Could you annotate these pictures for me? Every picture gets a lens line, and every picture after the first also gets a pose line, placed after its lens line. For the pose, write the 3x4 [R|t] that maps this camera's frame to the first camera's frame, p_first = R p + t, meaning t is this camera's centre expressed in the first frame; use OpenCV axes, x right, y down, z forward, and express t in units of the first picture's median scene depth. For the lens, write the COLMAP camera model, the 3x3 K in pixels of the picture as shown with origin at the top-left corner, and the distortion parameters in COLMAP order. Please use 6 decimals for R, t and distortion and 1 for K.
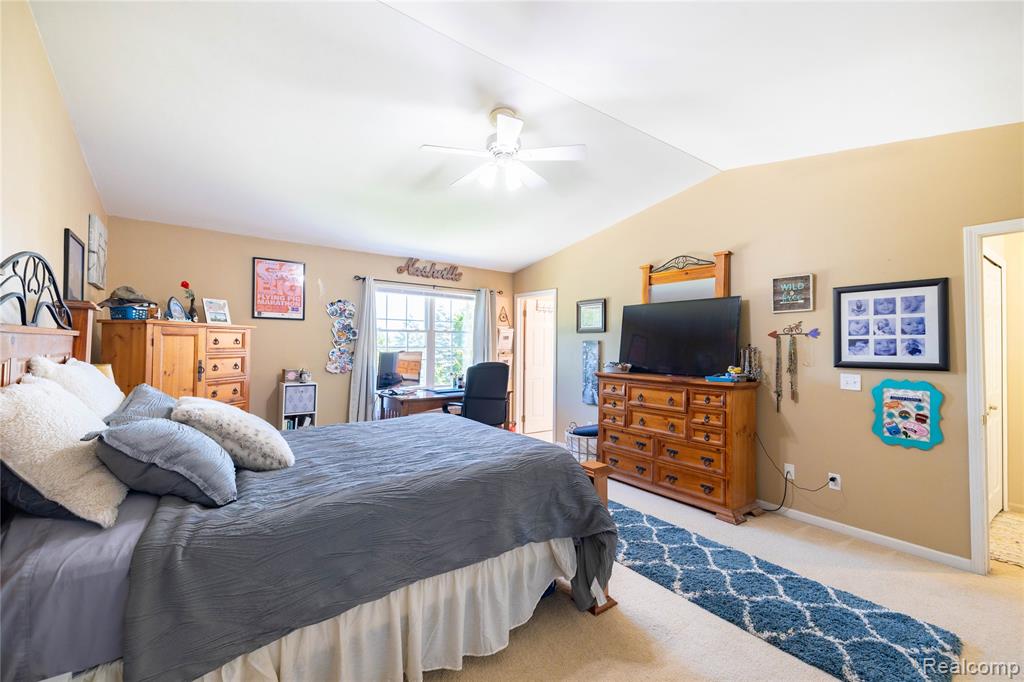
lens RADIAL K [[418.5, 0, 508.4], [0, 418.5, 337.8], [0, 0, 1]] dist [0.052661, -0.021032]
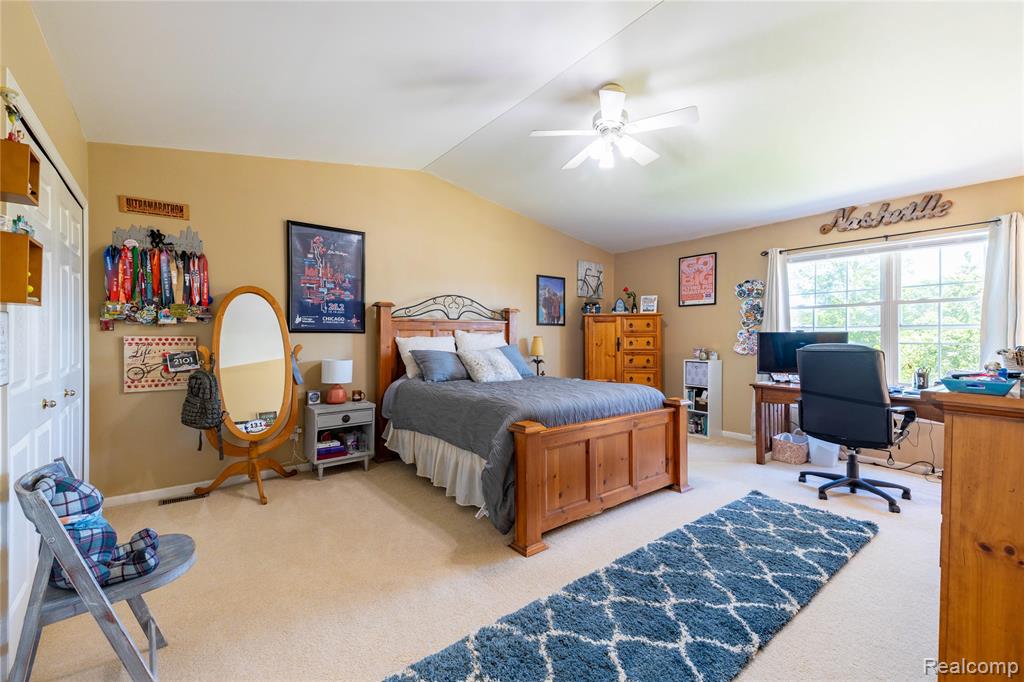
lens RADIAL K [[418.5, 0, 508.4], [0, 418.5, 337.8], [0, 0, 1]] dist [0.052661, -0.021032]
pose [[0.020915, 0.000445, -0.999781, 0.638057], [0.021147, 0.999776, 0.000888, 0.034670], [0.999558, -0.021160, 0.020901, 0.456625]]
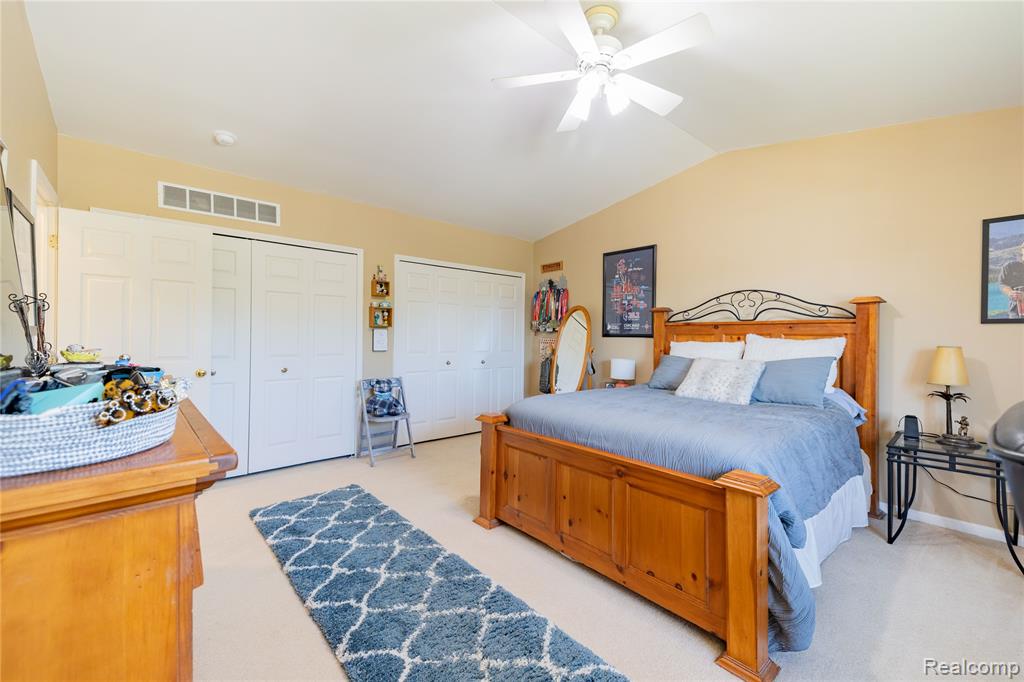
lens RADIAL K [[415.3, 0, 525.7], [0, 415.3, 337.8], [0, 0, 1]] dist [0.052930, -0.019779]
pose [[-0.994810, -0.015637, -0.100540, 0.112795], [-0.014011, 0.999760, -0.016852, 0.040460], [0.100779, -0.015356, -0.994790, 1.115143]]
